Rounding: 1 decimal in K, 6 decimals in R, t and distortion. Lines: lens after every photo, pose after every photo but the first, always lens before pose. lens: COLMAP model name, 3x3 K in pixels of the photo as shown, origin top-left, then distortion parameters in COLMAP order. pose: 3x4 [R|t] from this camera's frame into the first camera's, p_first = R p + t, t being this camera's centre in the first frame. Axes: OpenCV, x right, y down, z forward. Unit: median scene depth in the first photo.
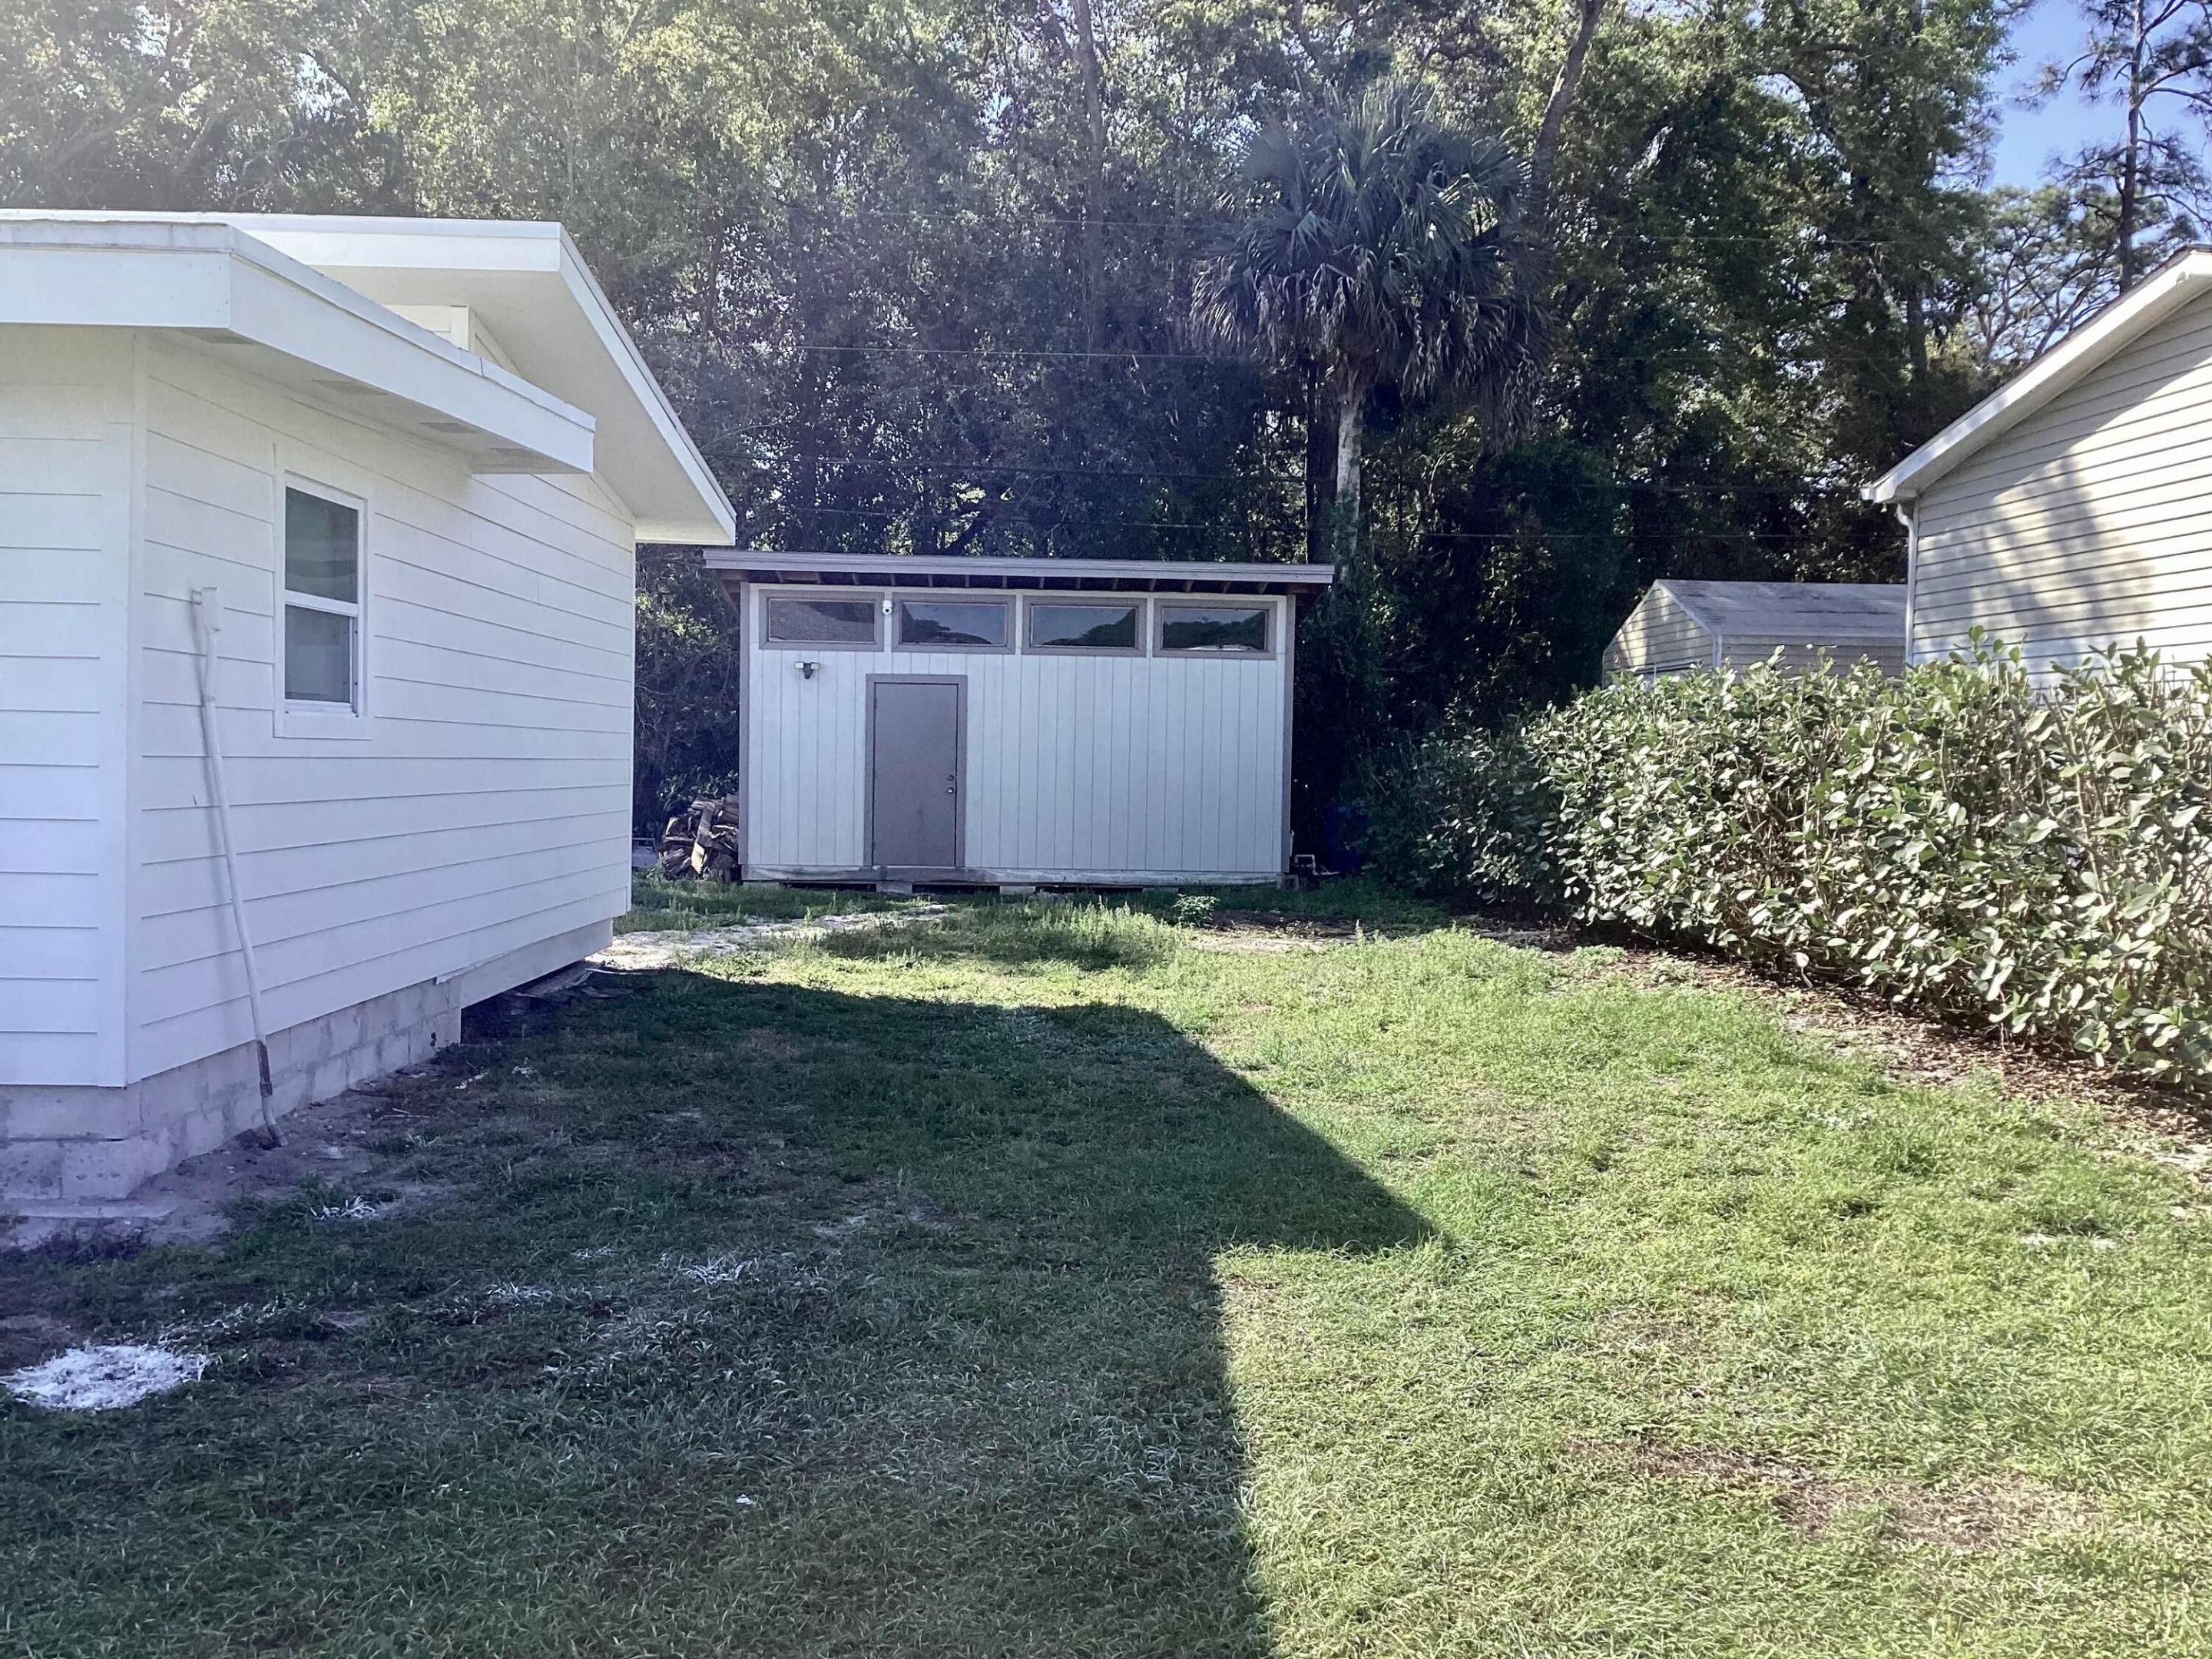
lens RADIAL K [[1989.3, 0, 1106.0], [0, 1989.3, 829.5], [0, 0, 1]] dist [0.103035, -0.153475]
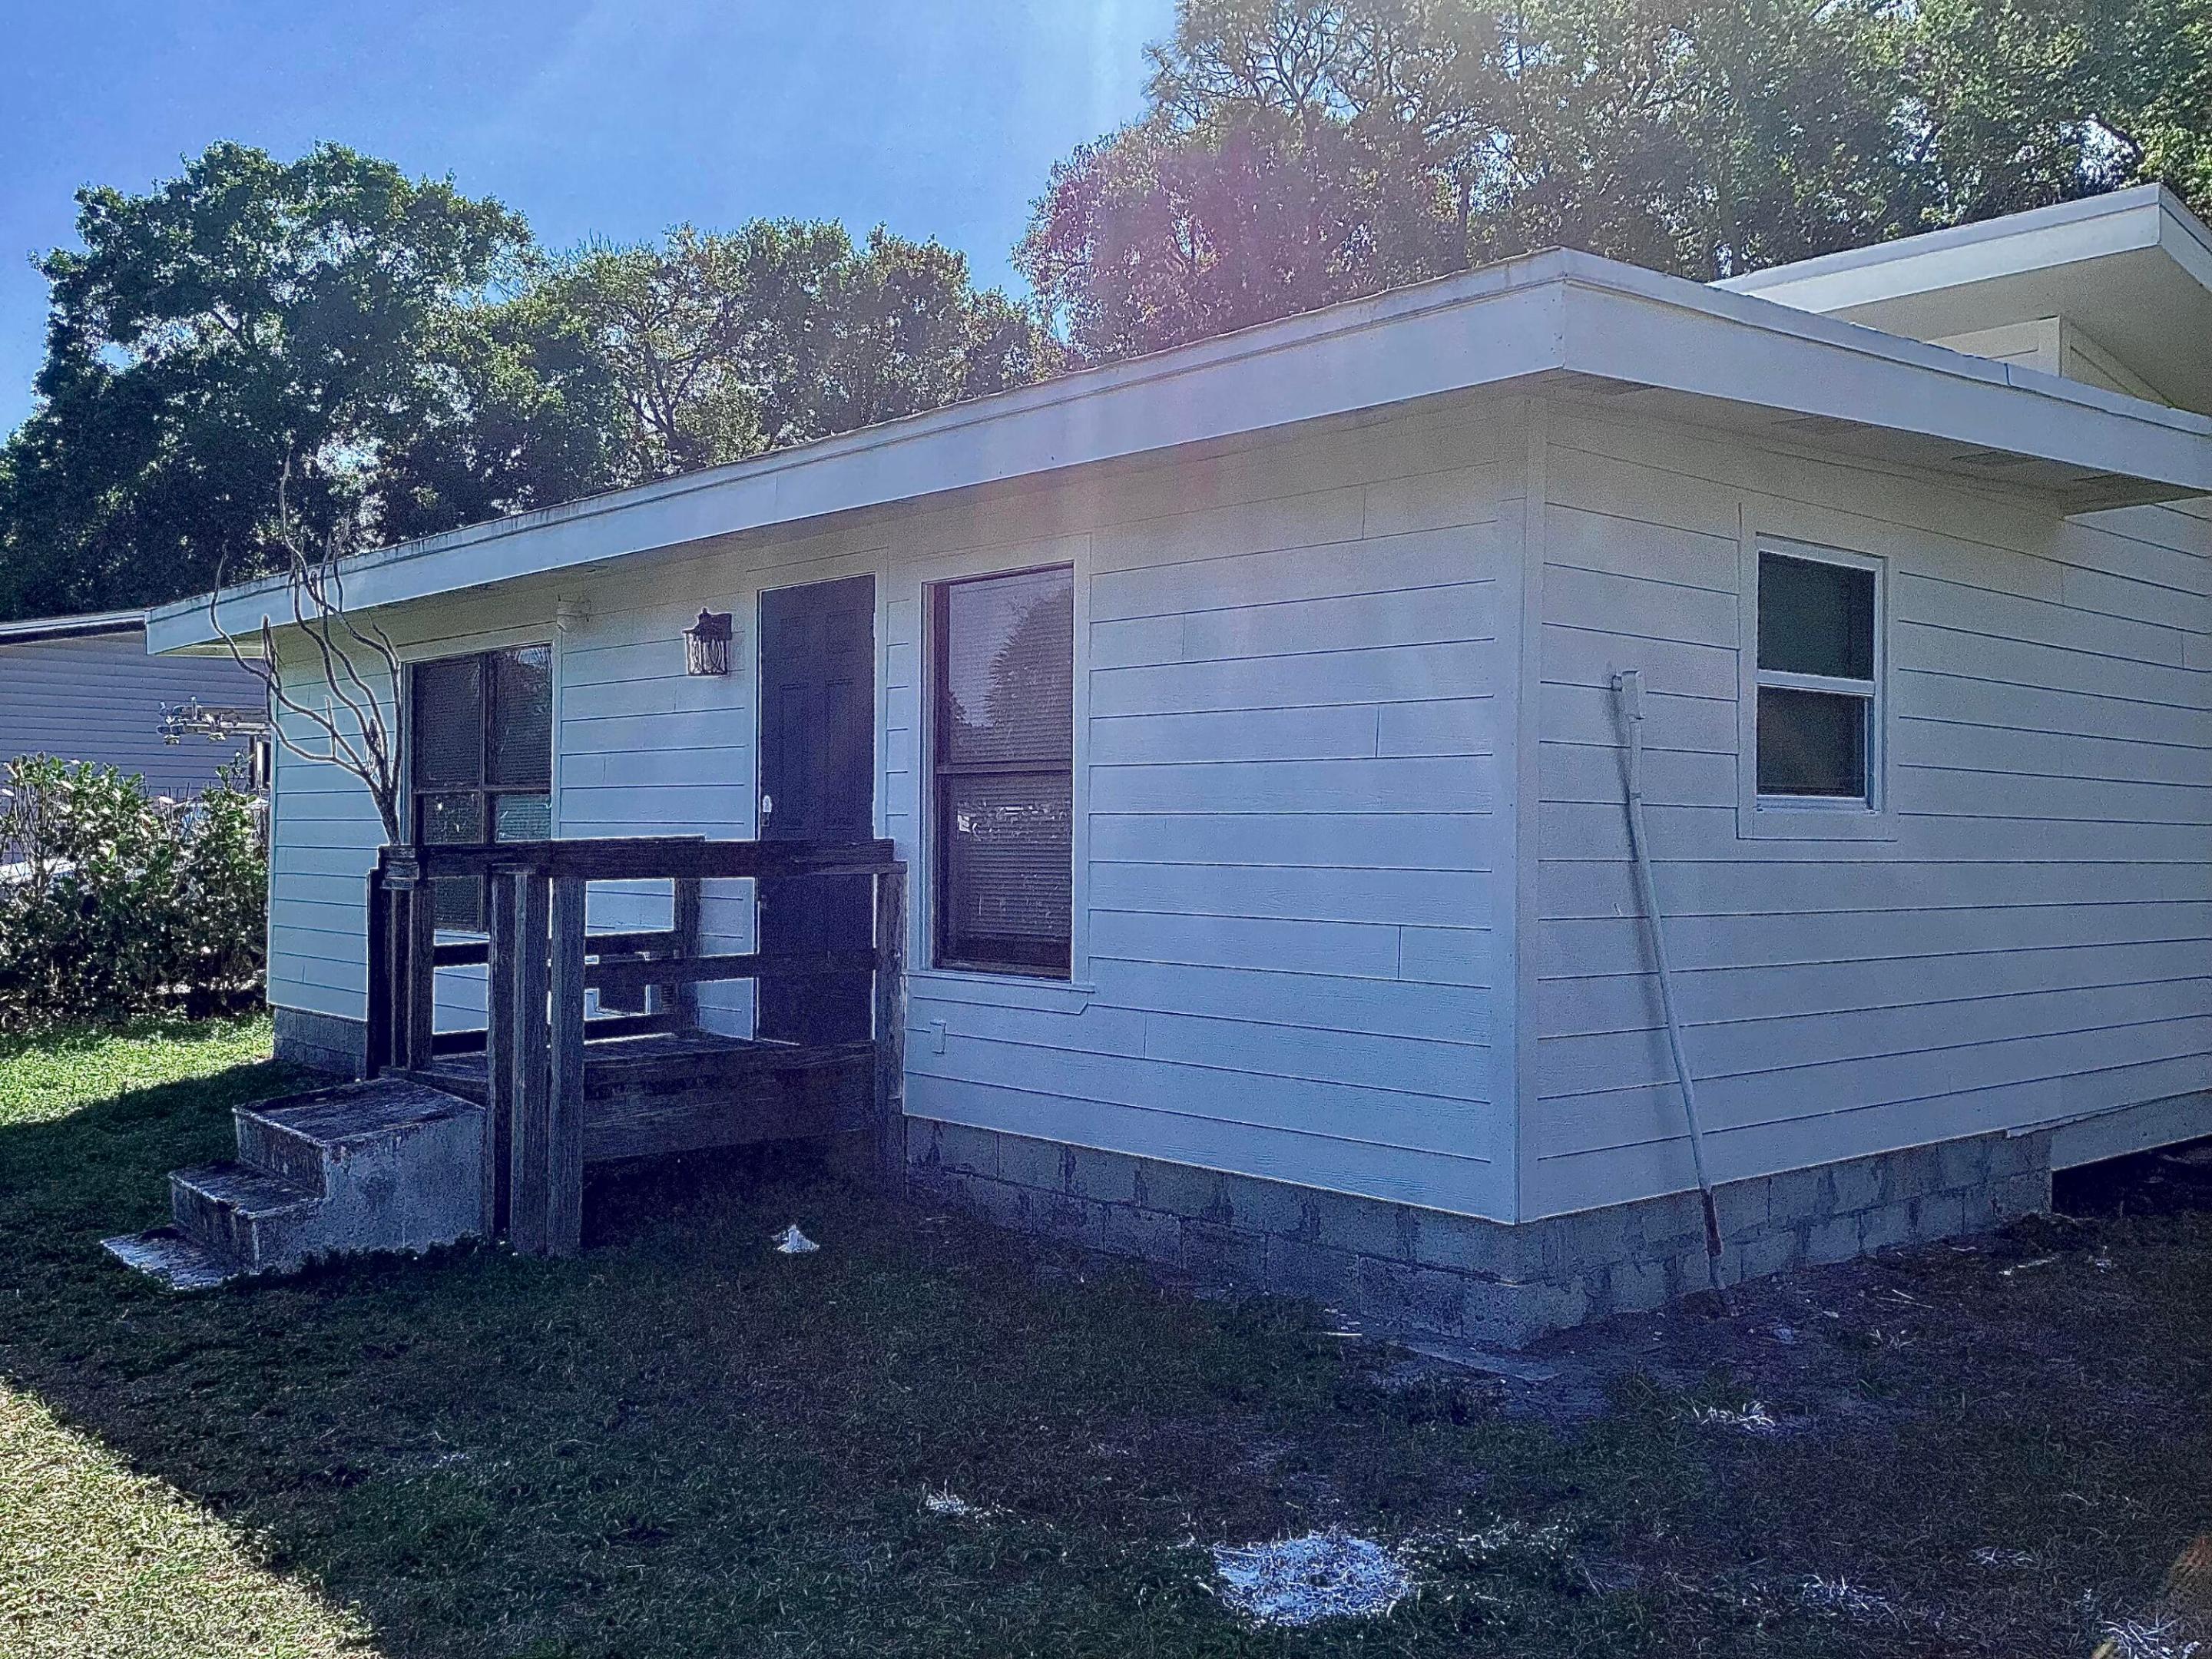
lens RADIAL K [[1989.3, 0, 1106.0], [0, 1989.3, 829.5], [0, 0, 1]] dist [0.103035, -0.153475]
pose [[0.657551, -0.018045, -0.753194, 0.063103], [-0.023261, 0.998750, -0.044234, -0.005025], [0.753051, 0.046606, 0.656310, 0.228339]]
